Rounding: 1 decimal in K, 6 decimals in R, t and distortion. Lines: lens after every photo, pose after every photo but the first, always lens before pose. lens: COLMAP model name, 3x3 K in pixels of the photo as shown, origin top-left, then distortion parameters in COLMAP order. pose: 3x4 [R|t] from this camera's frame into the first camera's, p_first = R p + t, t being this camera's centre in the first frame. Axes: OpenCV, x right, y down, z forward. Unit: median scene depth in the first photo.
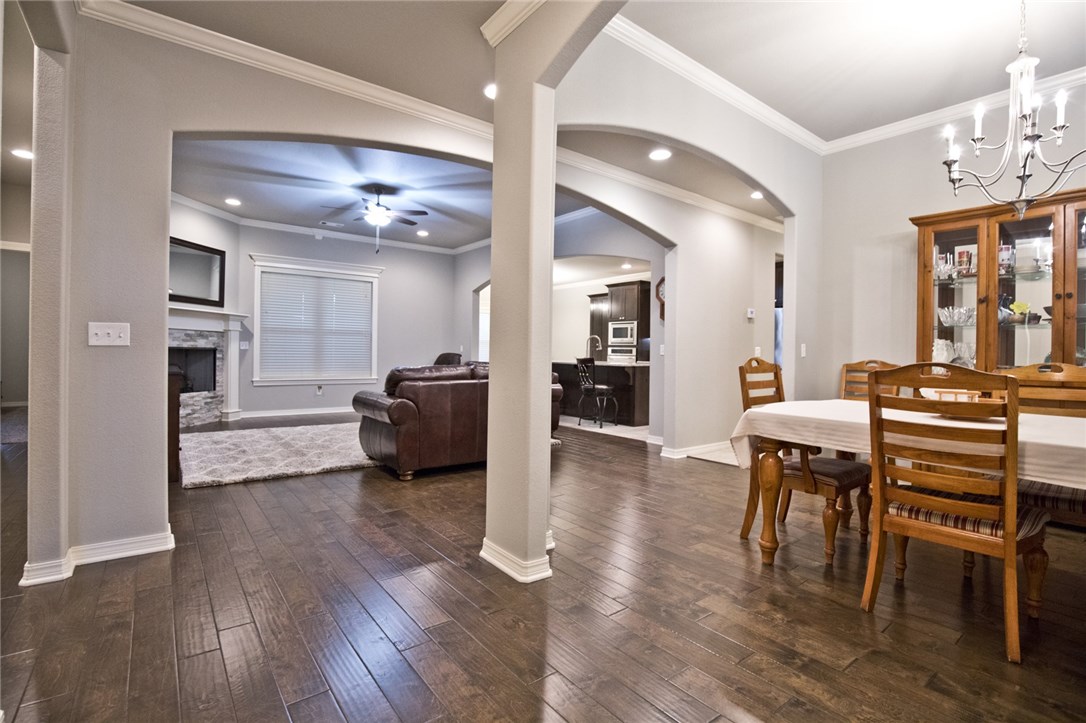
lens RADIAL K [[502.5, 0, 540.9], [0, 502.5, 357.0], [0, 0, 1]] dist [-0.034193, 0.006514]
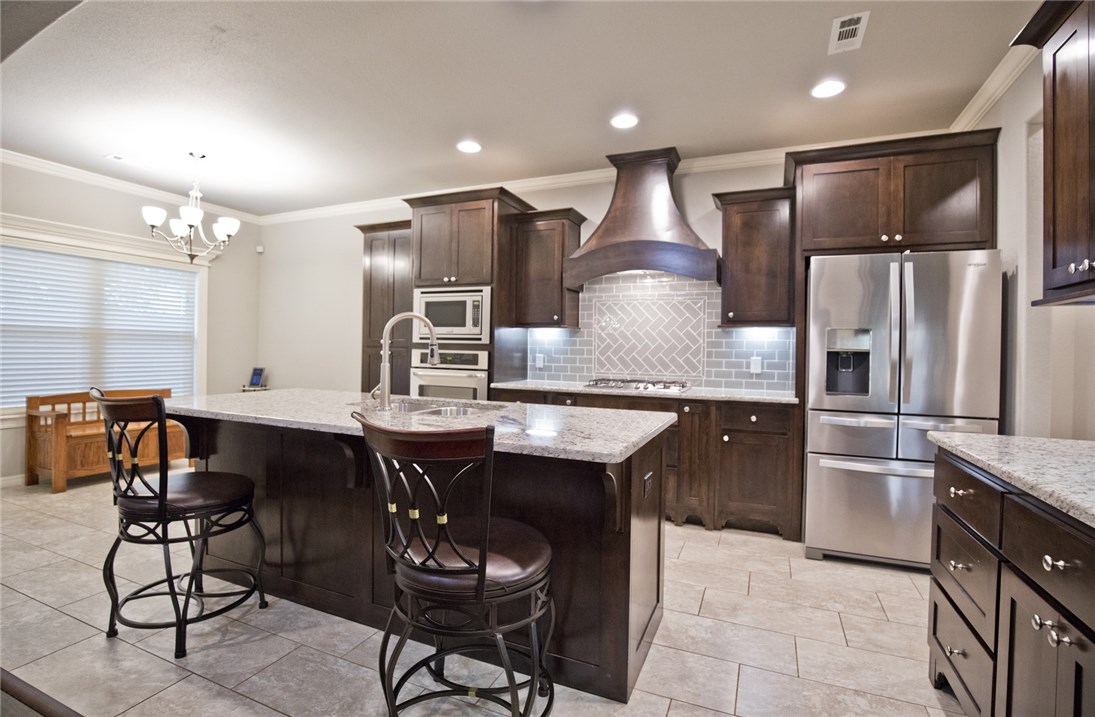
lens RADIAL K [[503.0, 0, 548.4], [0, 503.0, 349.8], [0, 0, 1]] dist [-0.032350, 0.005797]
pose [[0.876851, -0.001077, 0.480761, 0.046193], [0.001694, 0.999998, -0.000850, -0.025489], [-0.480759, 0.001560, 0.876851, 0.830201]]
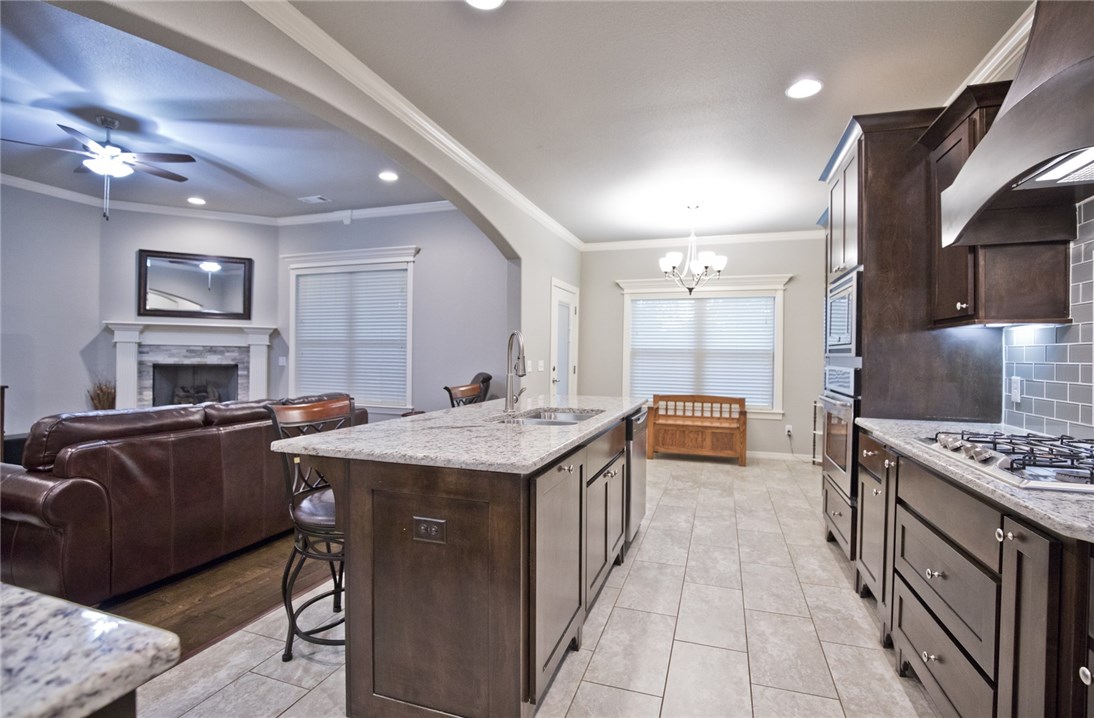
lens RADIAL K [[506.2, 0, 553.5], [0, 506.2, 357.1], [0, 0, 1]] dist [-0.034193, 0.006514]
pose [[0.554219, -0.005444, -0.832353, 0.440796], [-0.011733, 0.999828, -0.014352, -0.024994], [0.832288, 0.017720, 0.554060, 0.963716]]
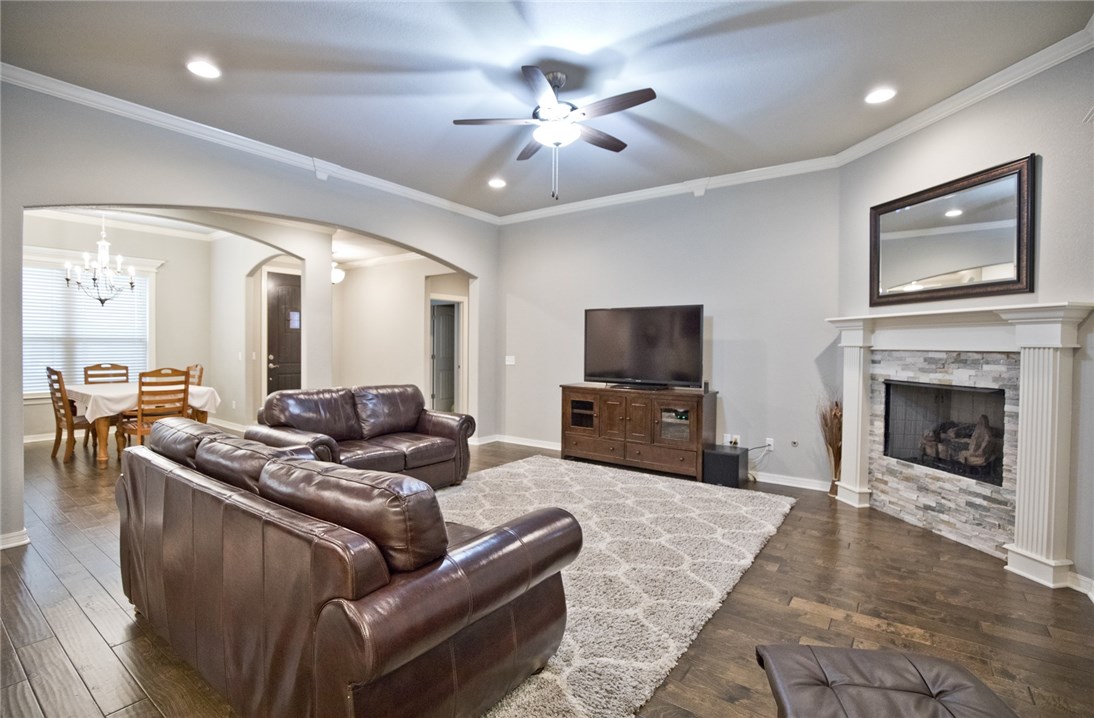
lens RADIAL K [[506.2, 0, 547.8], [0, 506.2, 356.3], [0, 0, 1]] dist [-0.034193, 0.006514]
pose [[-0.959518, -0.017586, -0.281097, -0.147121], [-0.025730, 0.999349, 0.025308, -0.047810], [0.280469, 0.031516, -0.959345, 1.288502]]
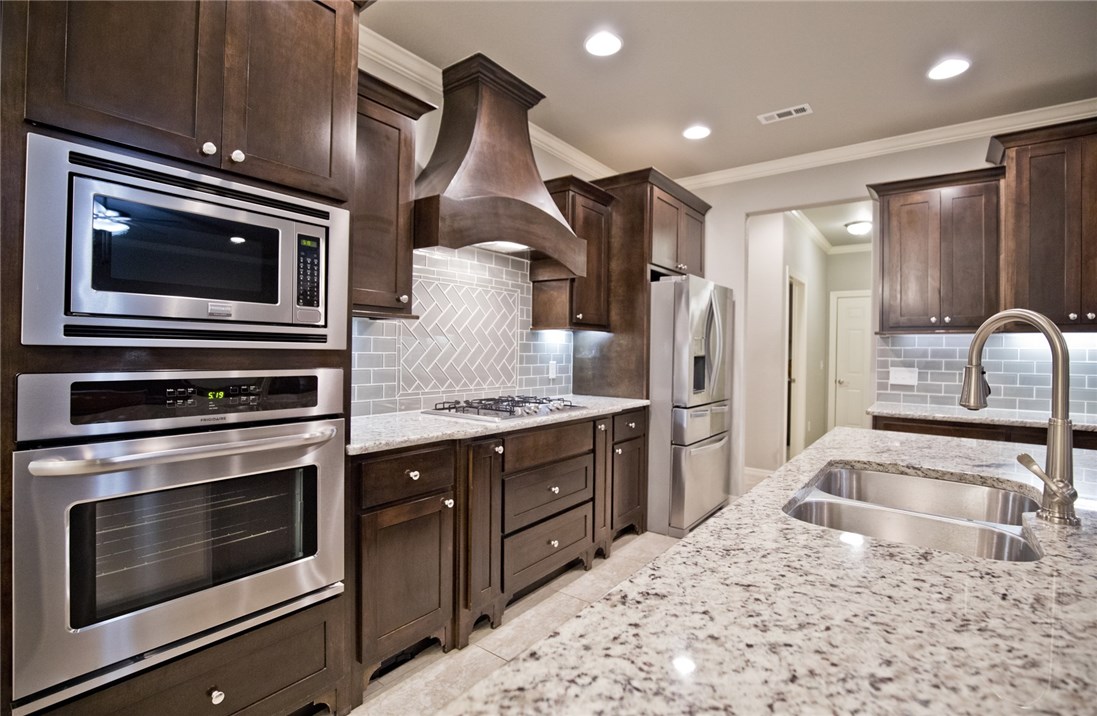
lens RADIAL K [[503.9, 0, 556.6], [0, 503.9, 348.6], [0, 0, 1]] dist [-0.032350, 0.005797]
pose [[-0.262636, -0.016714, 0.964750, 0.012023], [-0.008667, 0.999850, 0.014962, -0.037753], [-0.964856, -0.004432, -0.262741, 1.319494]]
